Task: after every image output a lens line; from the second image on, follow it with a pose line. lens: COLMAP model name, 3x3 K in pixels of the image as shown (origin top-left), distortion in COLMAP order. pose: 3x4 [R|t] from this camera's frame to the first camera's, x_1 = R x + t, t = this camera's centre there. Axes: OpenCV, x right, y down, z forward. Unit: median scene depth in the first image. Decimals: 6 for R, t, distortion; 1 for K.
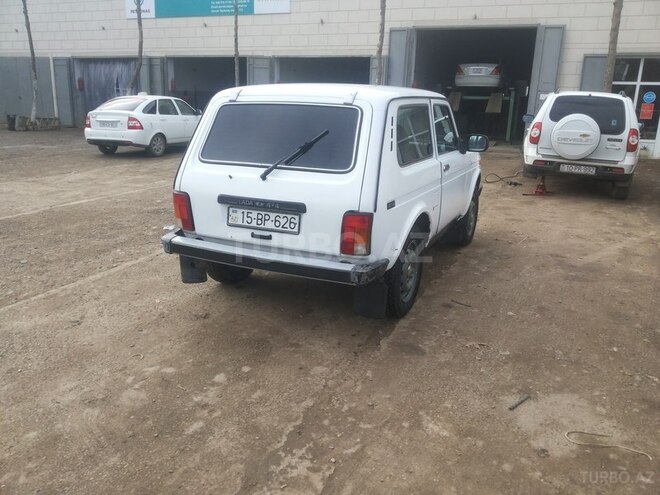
lens RADIAL K [[535.4, 0, 332.6], [0, 535.4, 246.8], [0, 0, 1]] dist [-0.004700, -0.011554]
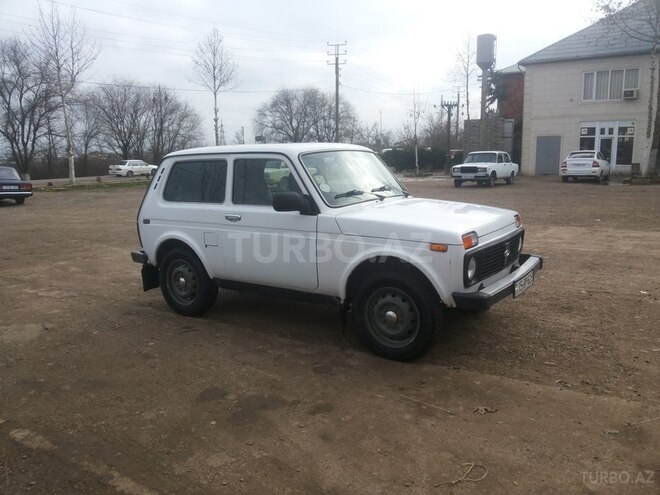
lens RADIAL K [[535.4, 0, 332.6], [0, 535.4, 246.8], [0, 0, 1]] dist [-0.004700, -0.011554]
pose [[-0.146672, 0.142195, -0.978912, 1.518959], [-0.248120, 0.952688, 0.175562, -0.404431], [0.957561, 0.268638, -0.104451, 1.619008]]
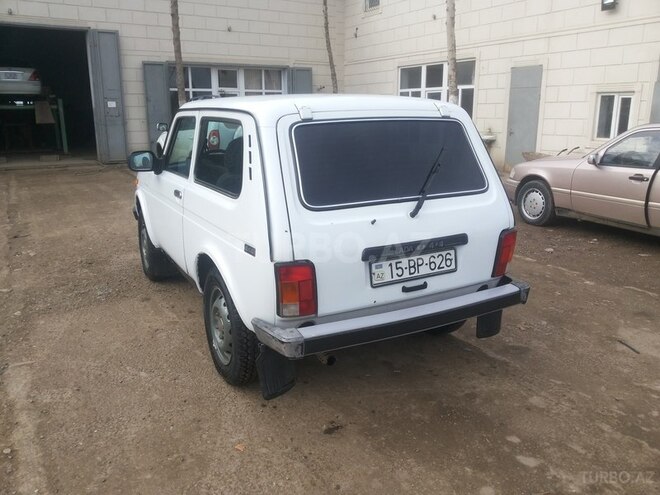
lens RADIAL K [[535.4, 0, 332.6], [0, 535.4, 246.8], [0, 0, 1]] dist [-0.004700, -0.011554]
pose [[0.591152, -0.224911, 0.774567, -0.789742], [0.232672, 0.967061, 0.103229, -0.184077], [-0.772271, 0.119196, 0.624011, 0.580775]]
